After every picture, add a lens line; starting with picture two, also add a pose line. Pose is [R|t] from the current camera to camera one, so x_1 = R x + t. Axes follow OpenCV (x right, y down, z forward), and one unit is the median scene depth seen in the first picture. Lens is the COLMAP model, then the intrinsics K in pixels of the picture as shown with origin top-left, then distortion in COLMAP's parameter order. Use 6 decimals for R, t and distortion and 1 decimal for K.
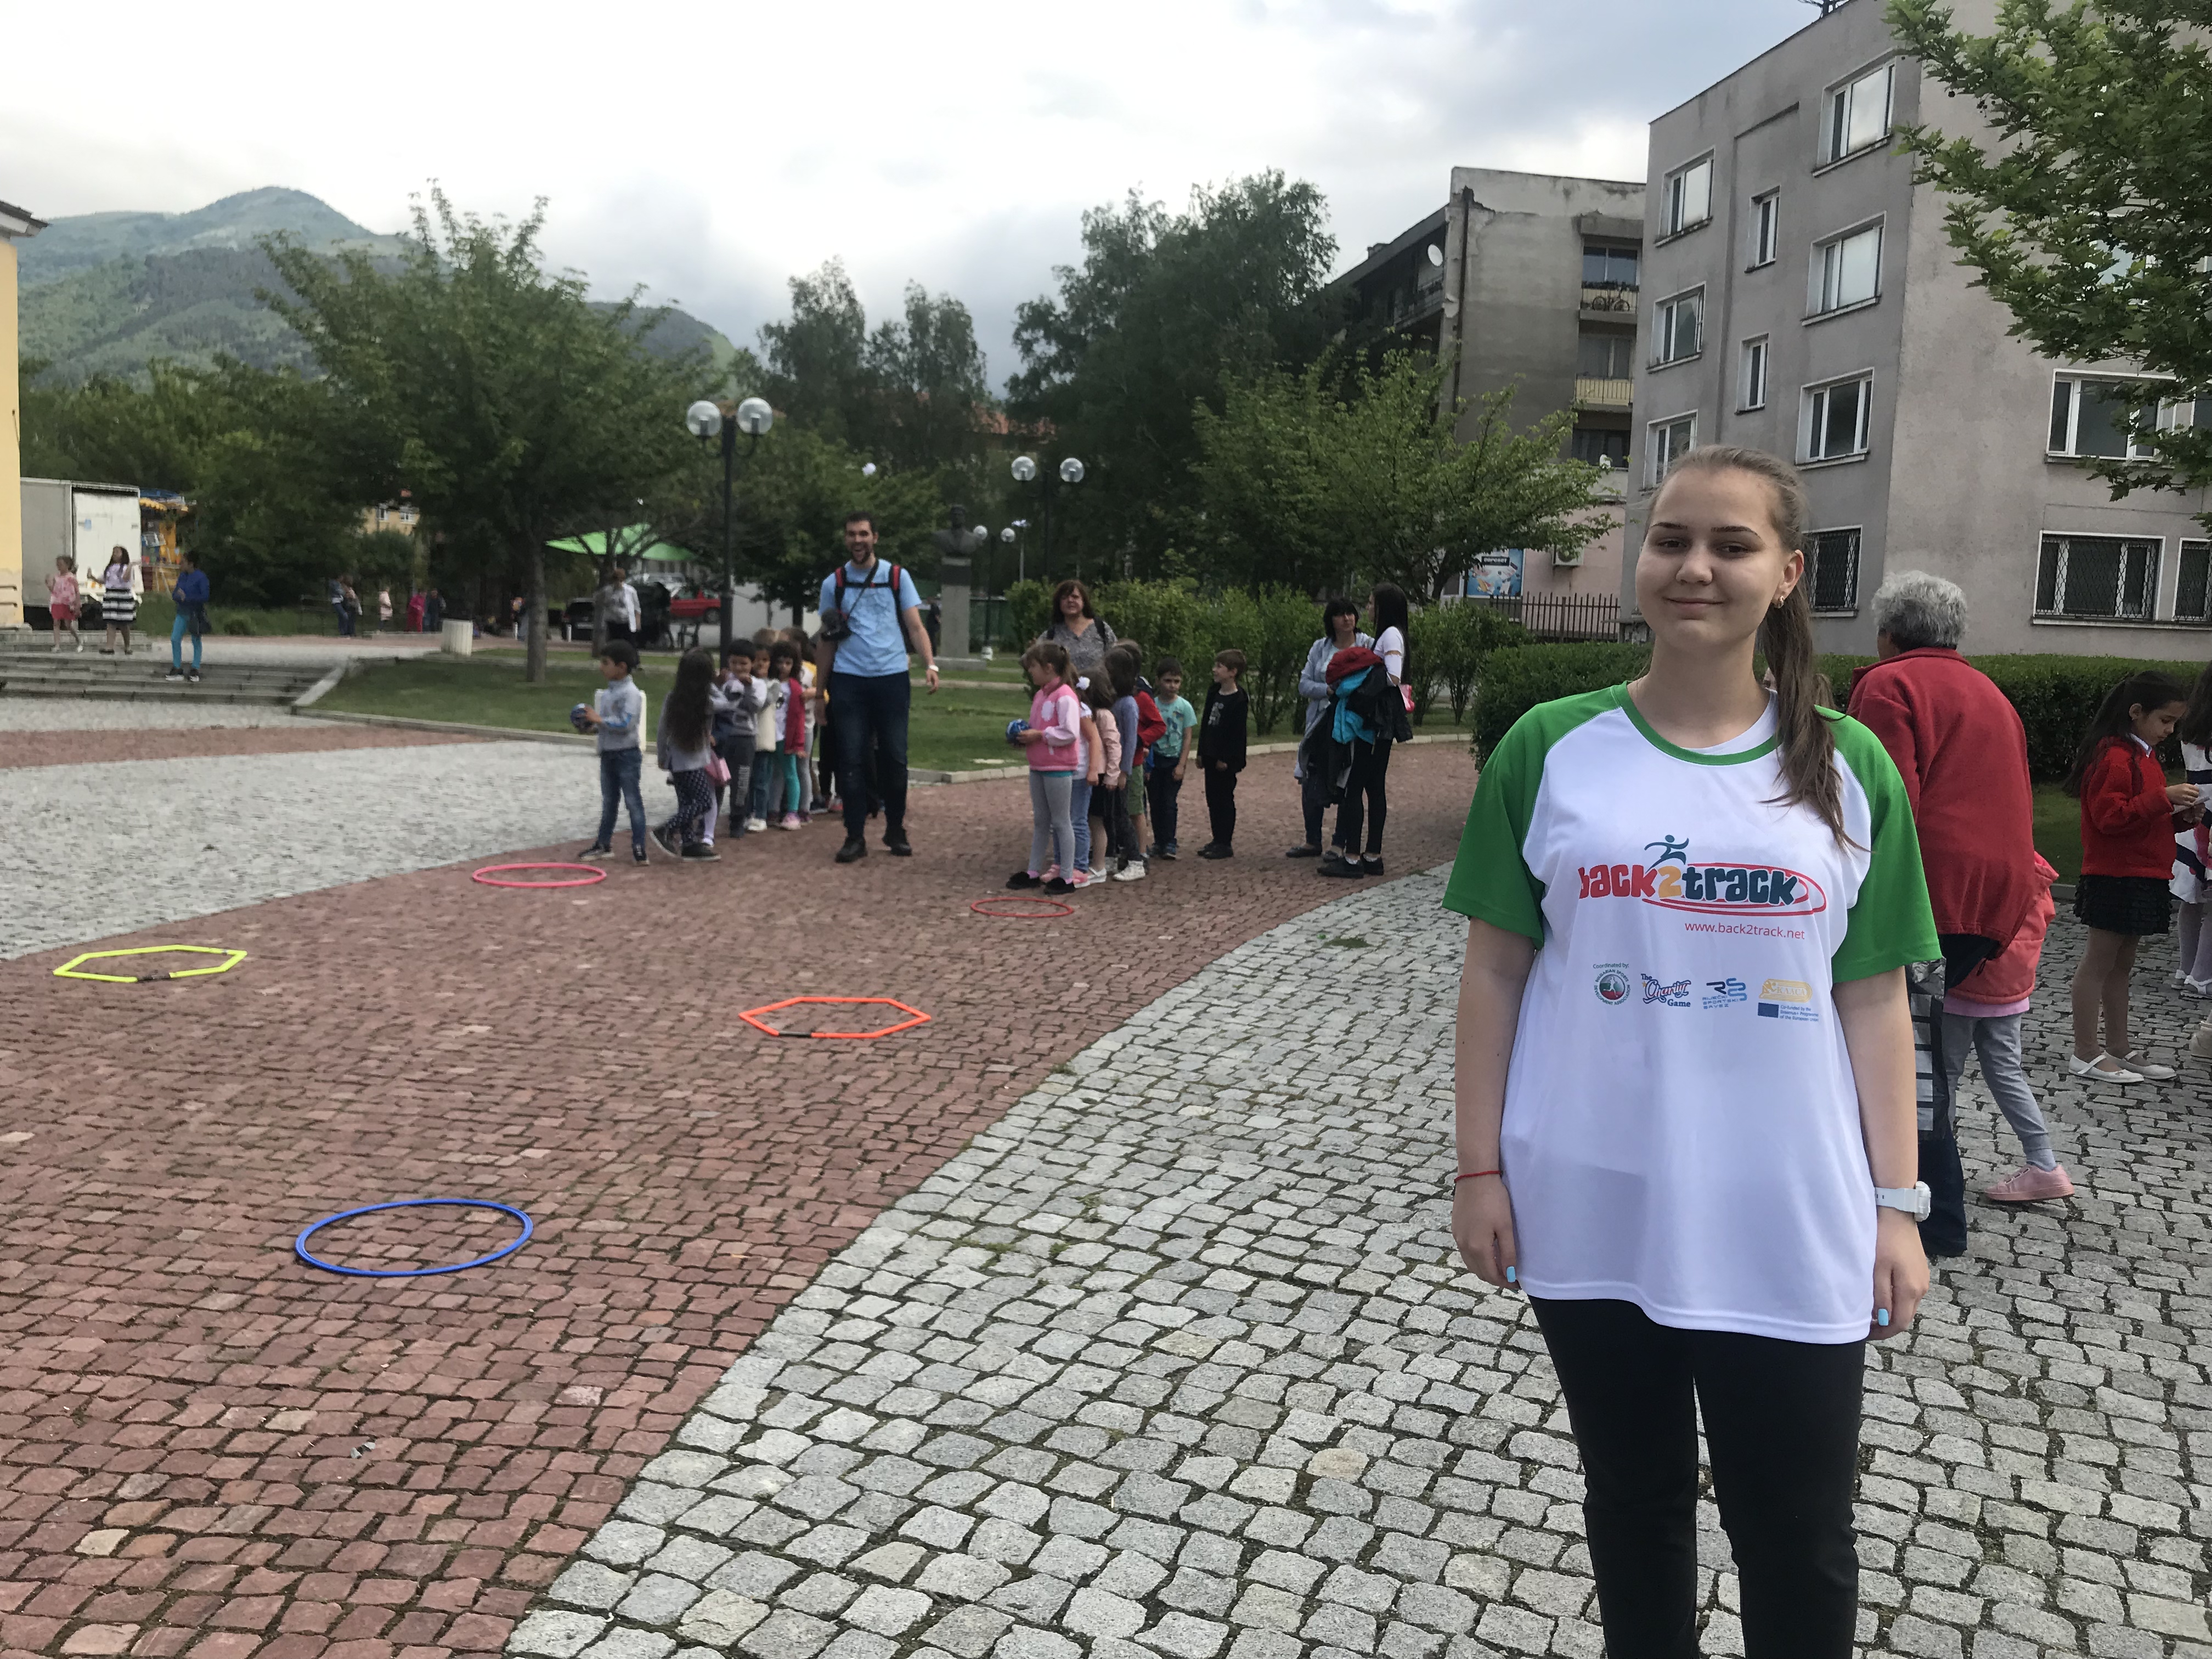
lens RADIAL K [[1840.7, 0, 1102.9], [0, 1840.7, 782.5], [0, 0, 1]] dist [0.028242, -0.011096]
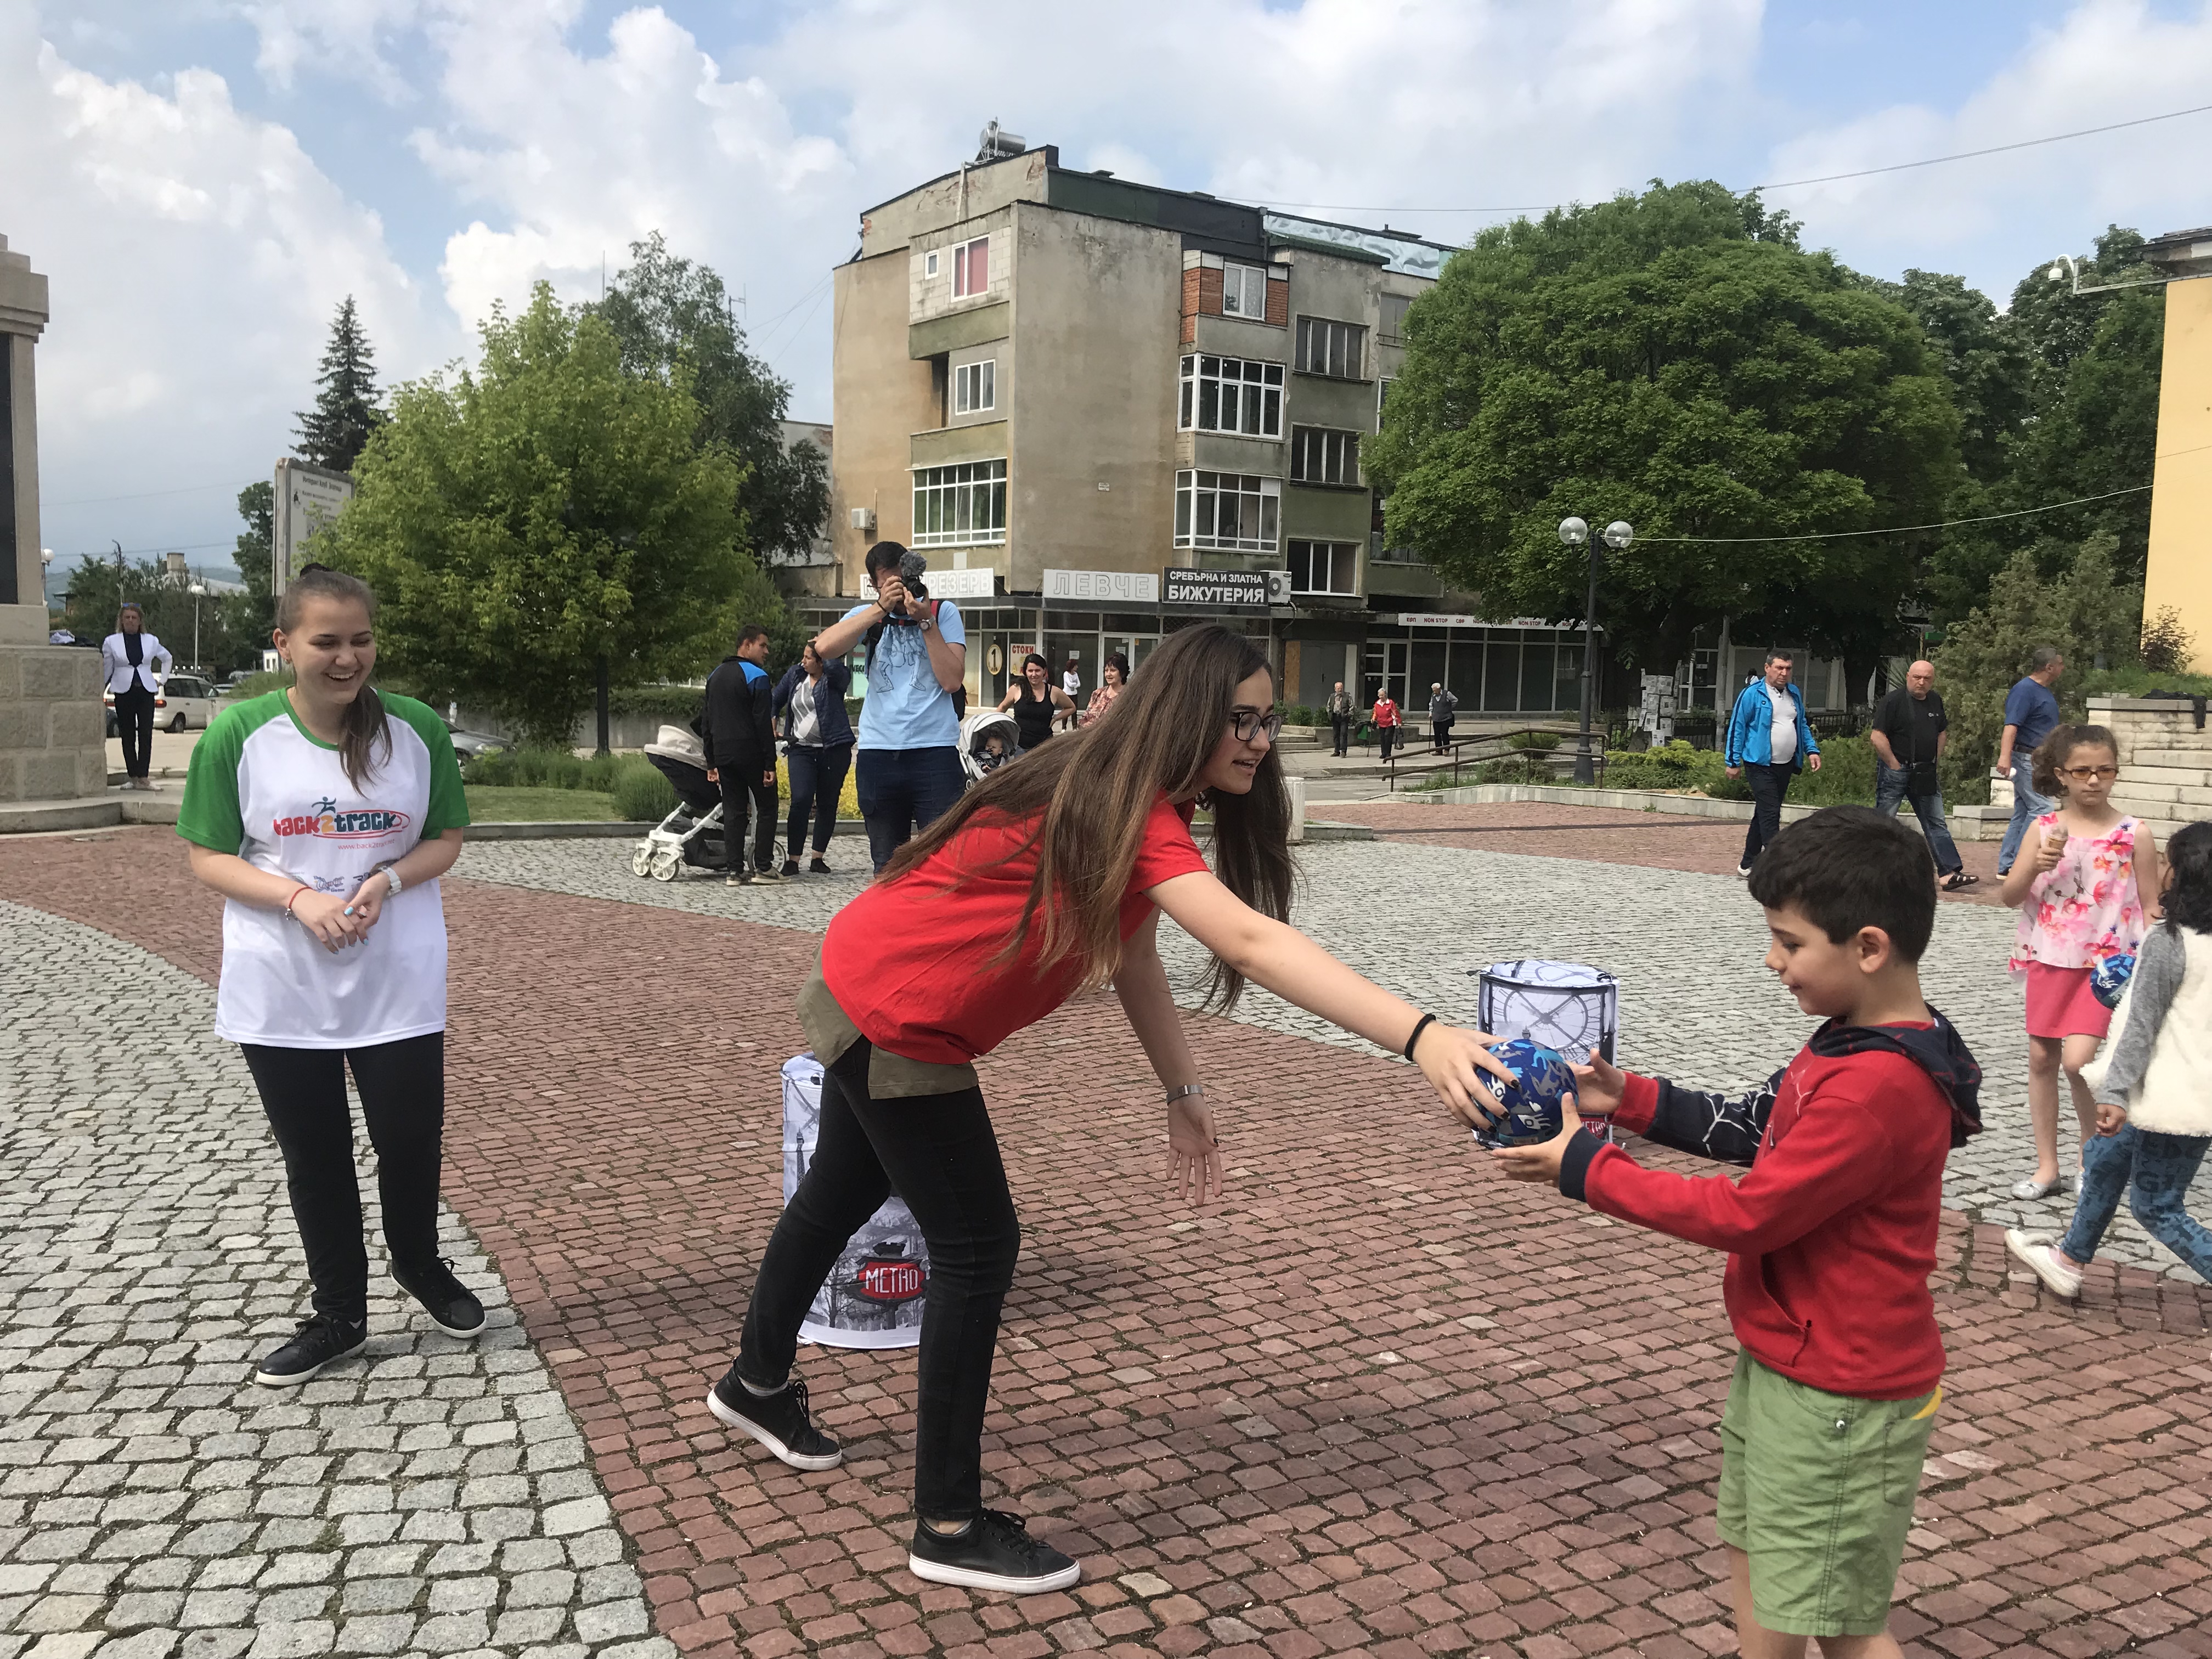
lens RADIAL K [[1832.5, 0, 1103.6], [0, 1832.5, 821.8], [0, 0, 1]] dist [0.012707, -0.007012]
pose [[-0.842626, -0.003089, -0.538491, 0.023965], [-0.093081, 0.985767, 0.139997, -0.105283], [0.530394, 0.168088, -0.830920, 1.212812]]
